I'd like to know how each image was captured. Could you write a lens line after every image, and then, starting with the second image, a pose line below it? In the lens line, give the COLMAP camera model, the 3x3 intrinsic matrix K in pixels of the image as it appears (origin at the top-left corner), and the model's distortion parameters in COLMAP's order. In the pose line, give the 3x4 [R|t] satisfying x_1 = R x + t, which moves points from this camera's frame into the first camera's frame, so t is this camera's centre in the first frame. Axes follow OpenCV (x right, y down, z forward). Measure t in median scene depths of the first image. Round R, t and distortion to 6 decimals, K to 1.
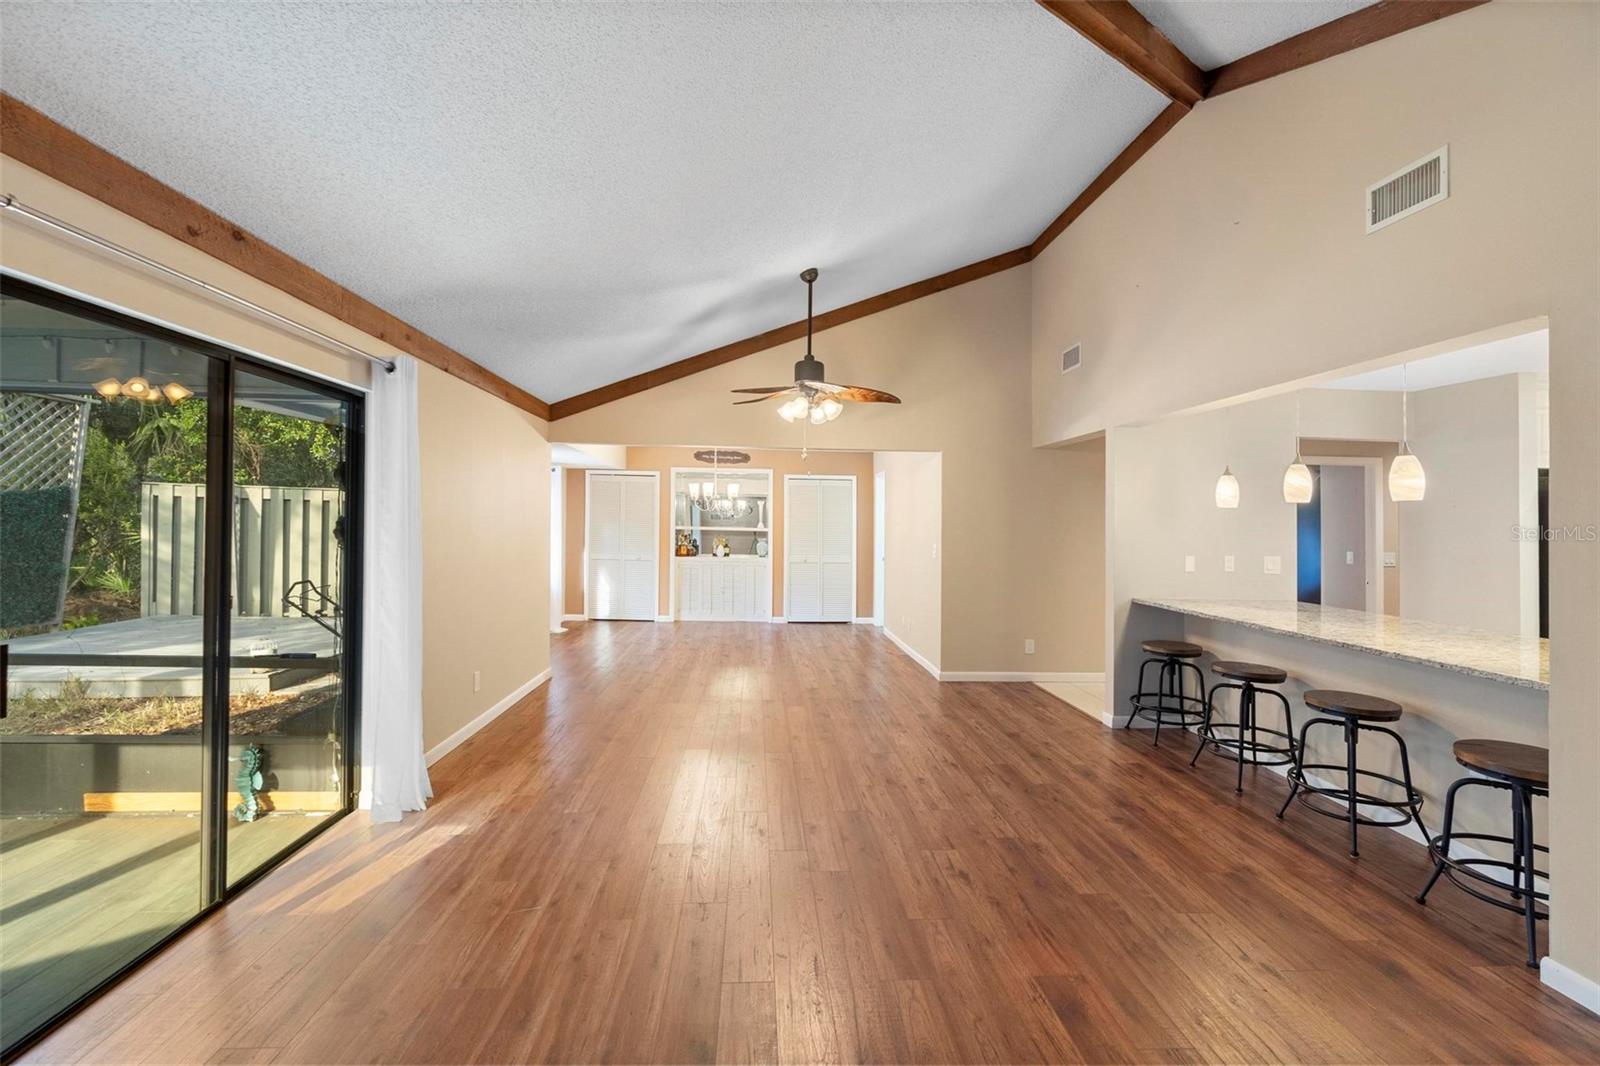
lens RADIAL K [[731.0, 0, 806.8], [0, 731.0, 530.3], [0, 0, 1]] dist [-0.014326, 0.003270]
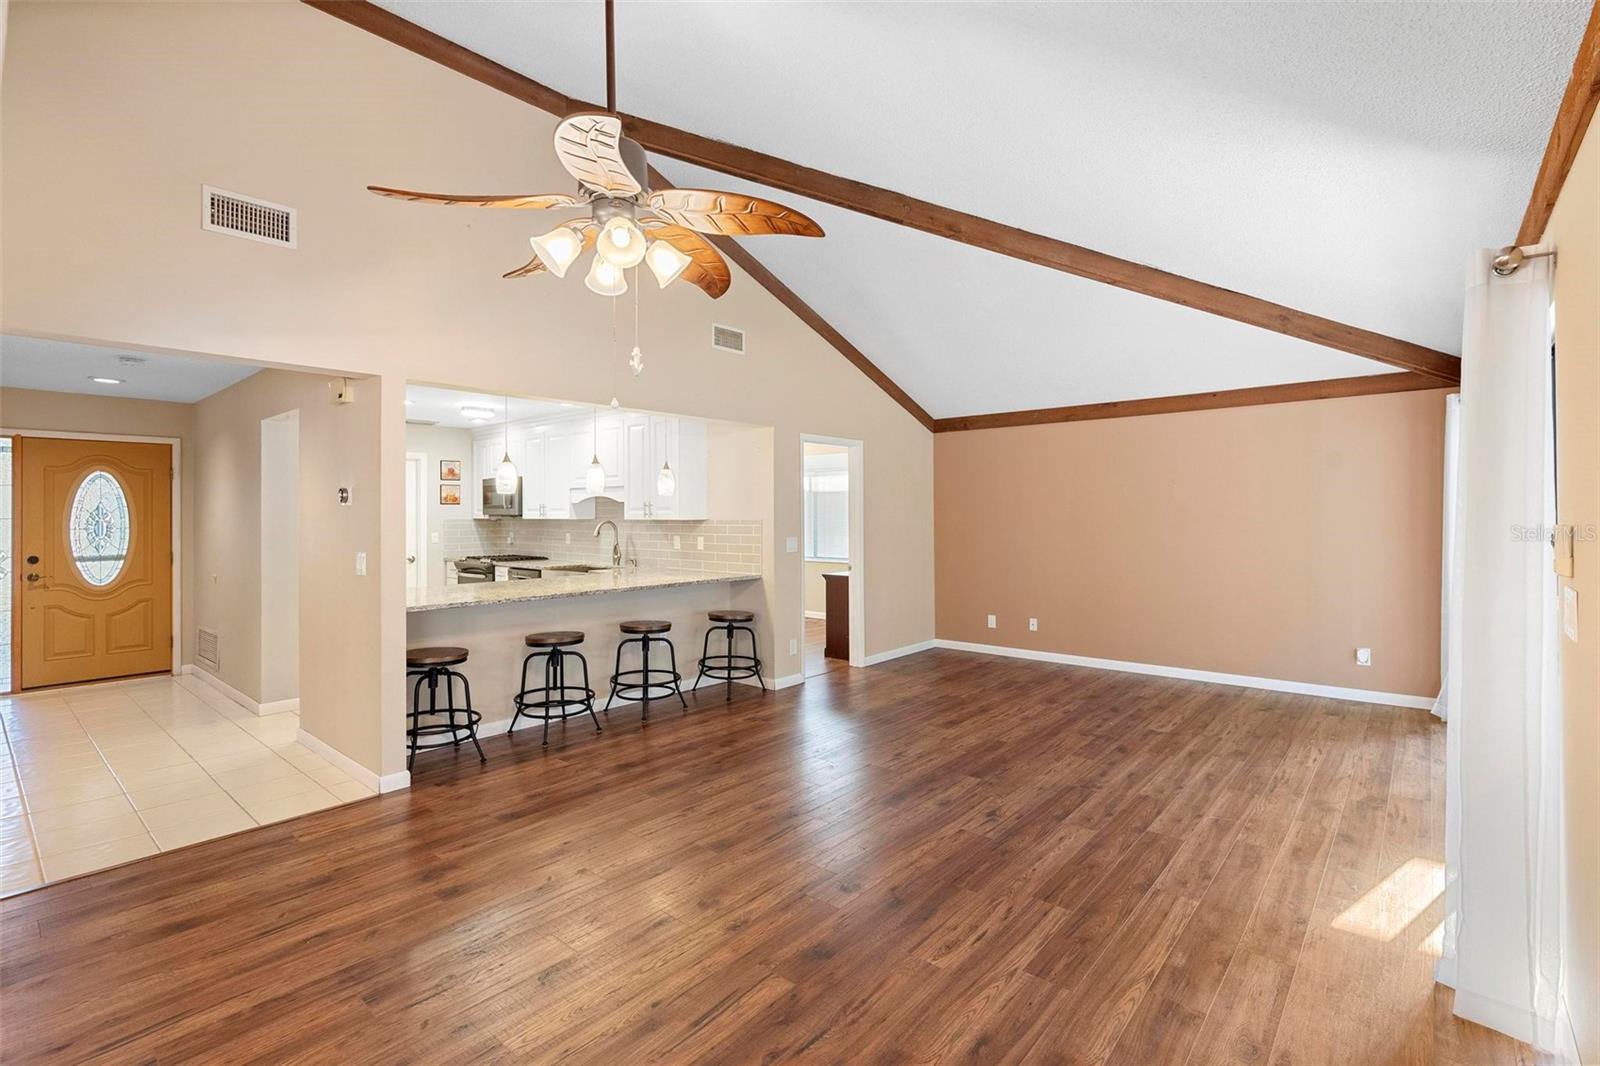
lens RADIAL K [[731.0, 0, 808.1], [0, 731.0, 512.4], [0, 0, 1]] dist [-0.014326, 0.003270]
pose [[-0.718129, -0.013128, 0.695787, -0.374066], [-0.001775, 0.999853, 0.017033, -0.020147], [-0.695908, 0.010996, -0.718047, 1.215670]]
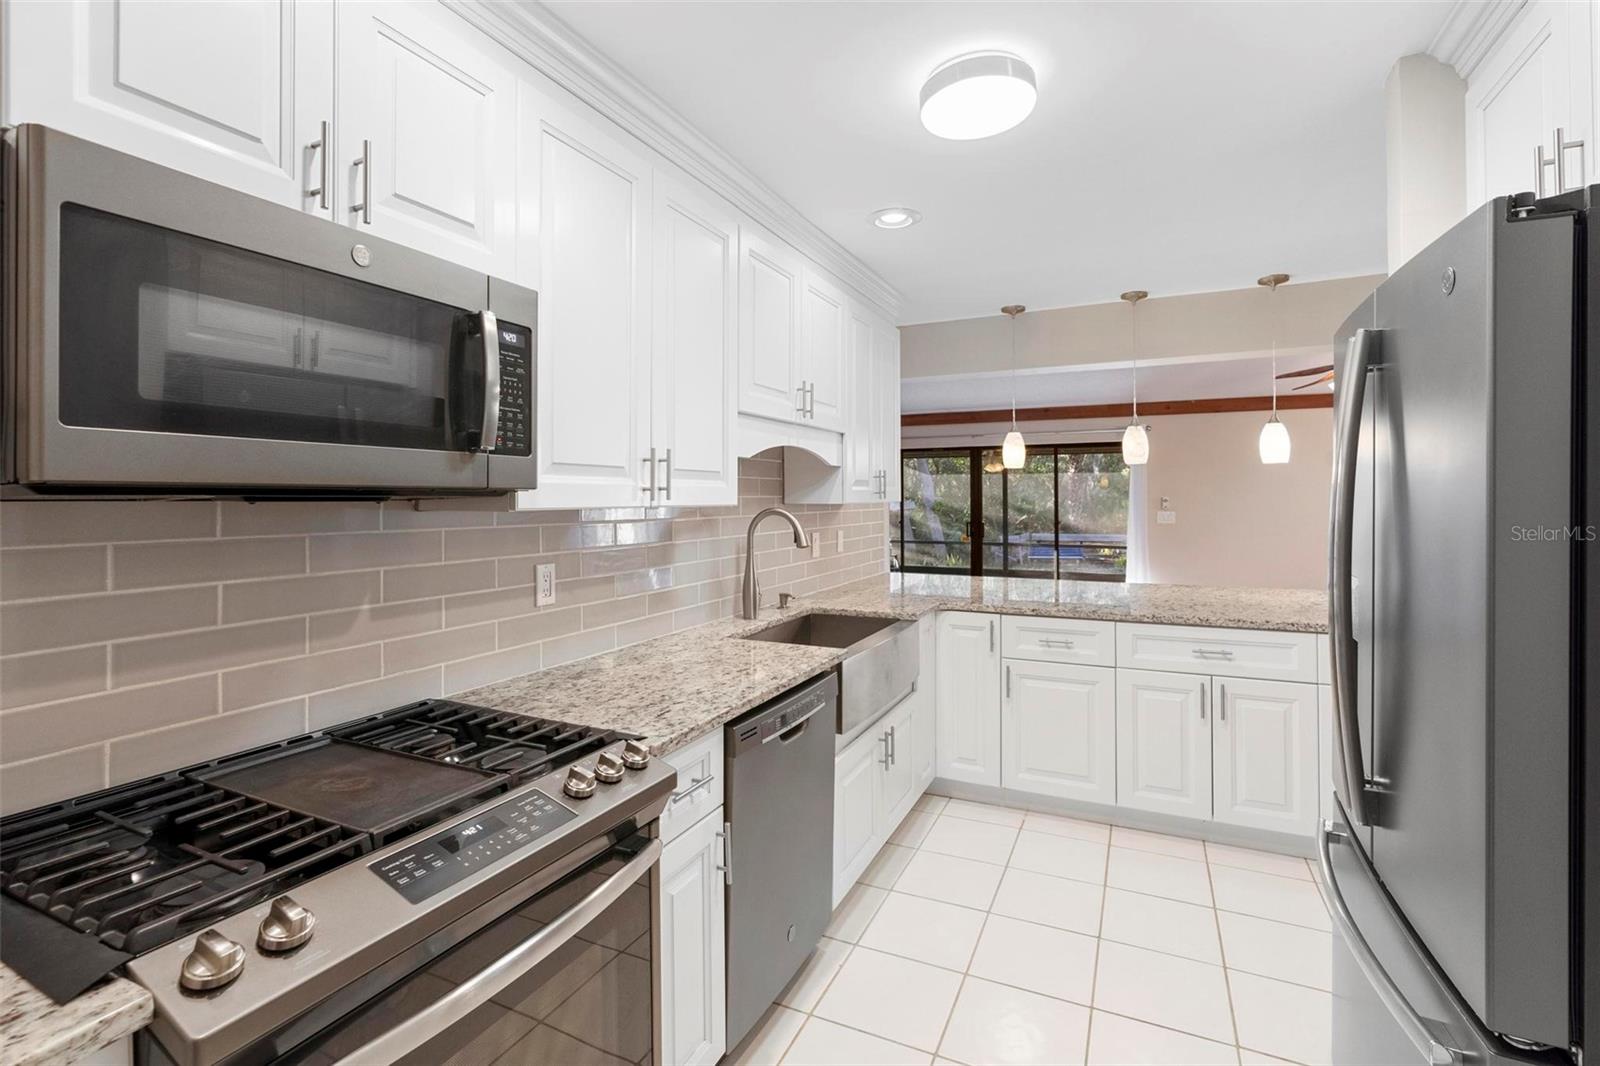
lens RADIAL K [[731.0, 0, 792.2], [0, 731.0, 492.5], [0, 0, 1]] dist [-0.014326, 0.003270]
pose [[-0.502966, -0.016395, -0.864151, 1.297143], [-0.007255, 0.999865, -0.014747, 0.016091], [0.864276, -0.001148, -0.503017, 0.785284]]
